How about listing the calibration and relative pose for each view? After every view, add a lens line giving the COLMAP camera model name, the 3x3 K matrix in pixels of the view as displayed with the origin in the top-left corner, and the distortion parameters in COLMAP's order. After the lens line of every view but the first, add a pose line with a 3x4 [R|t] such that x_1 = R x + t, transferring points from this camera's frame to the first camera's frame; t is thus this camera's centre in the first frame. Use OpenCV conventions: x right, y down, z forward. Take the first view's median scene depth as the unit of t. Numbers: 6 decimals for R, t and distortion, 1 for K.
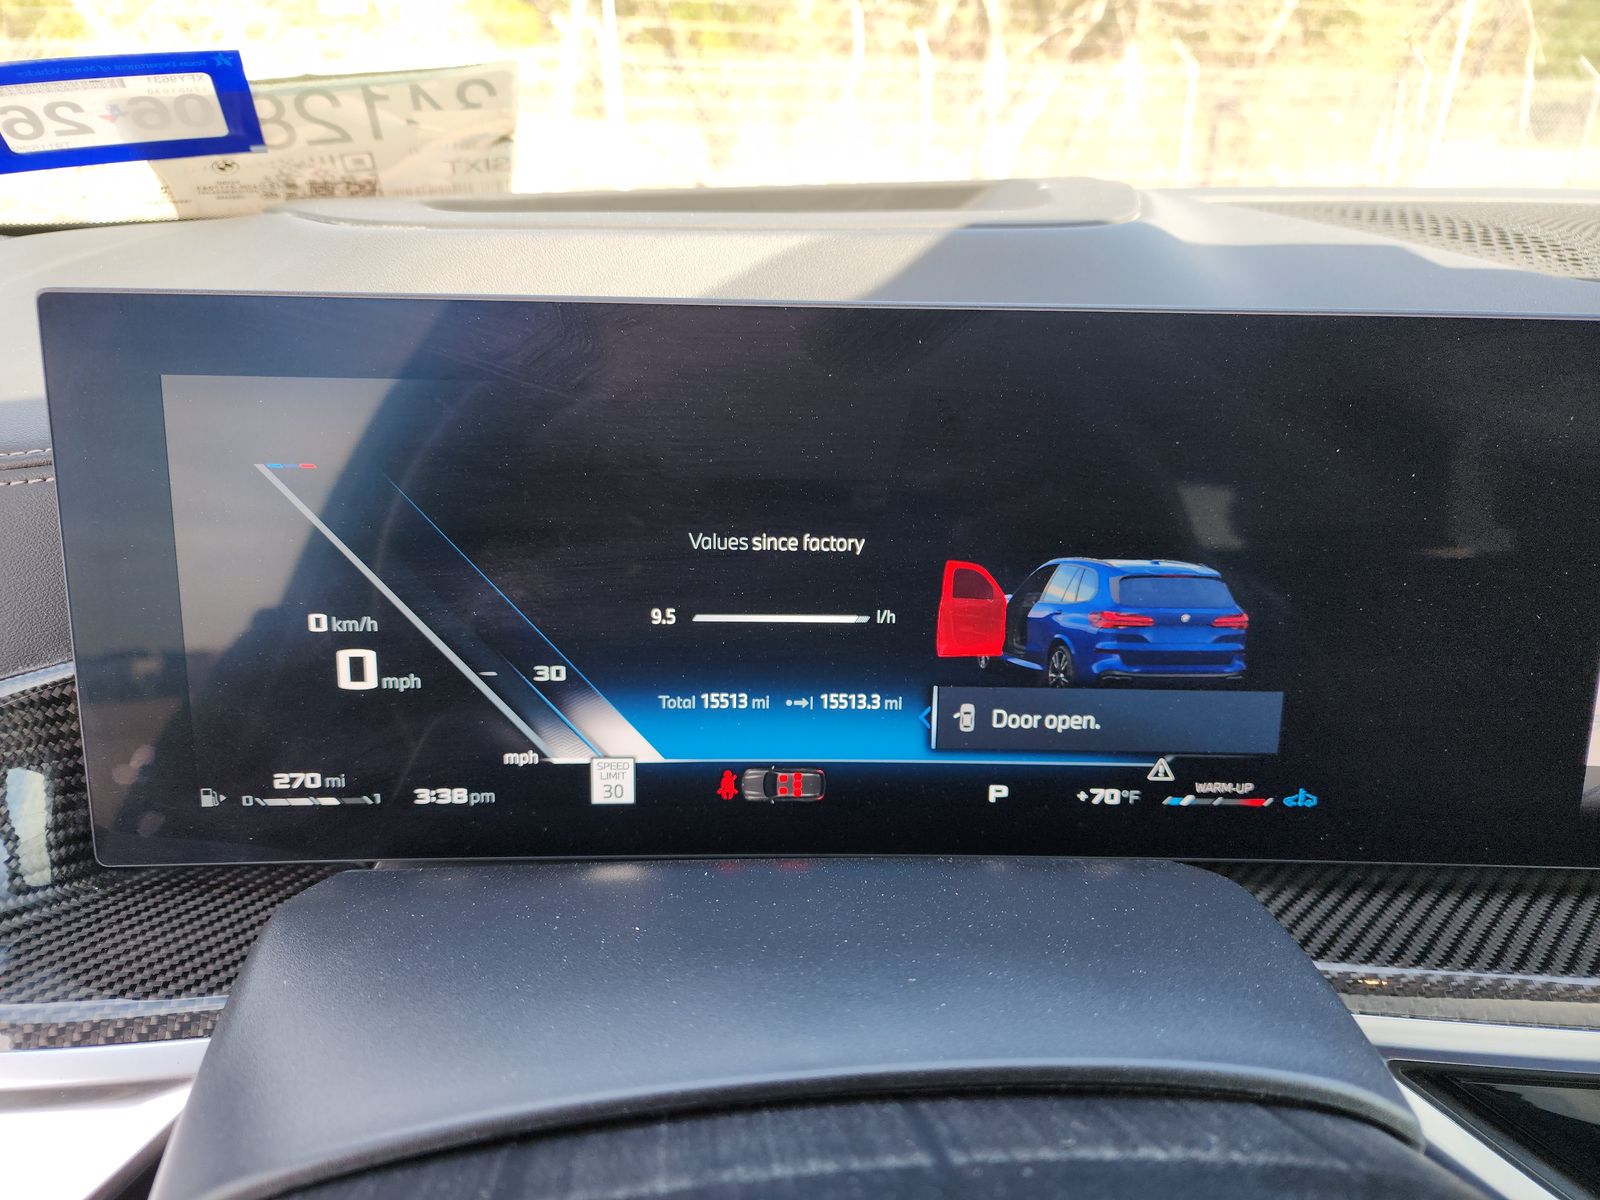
lens RADIAL K [[1095.5, 0, 810.3], [0, 1095.5, 590.0], [0, 0, 1]] dist [0.028623, -0.027582]
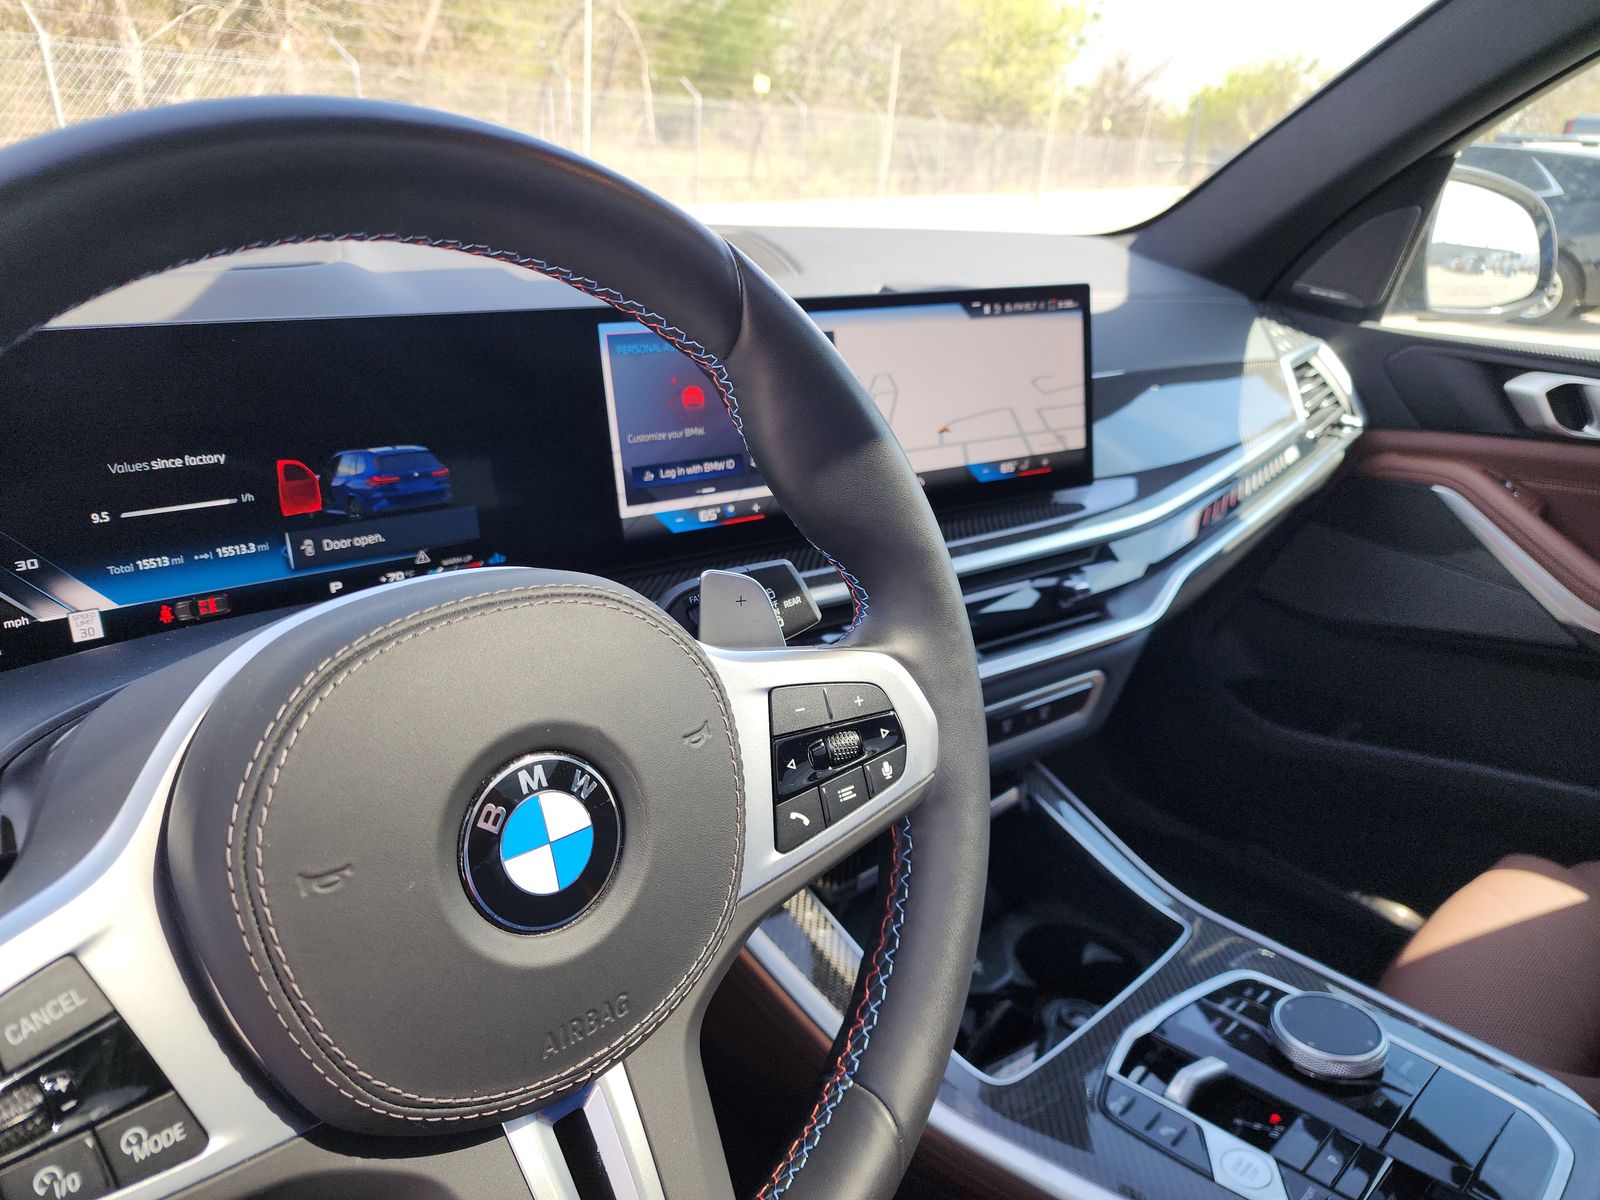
lens RADIAL K [[1095.5, 0, 791.8], [0, 1095.5, 592.1], [0, 0, 1]] dist [0.028623, -0.027582]
pose [[0.795697, -0.204013, 0.570302, -0.076707], [0.199593, 0.977294, 0.071130, 0.061966], [-0.571864, 0.057230, 0.818349, -0.261564]]
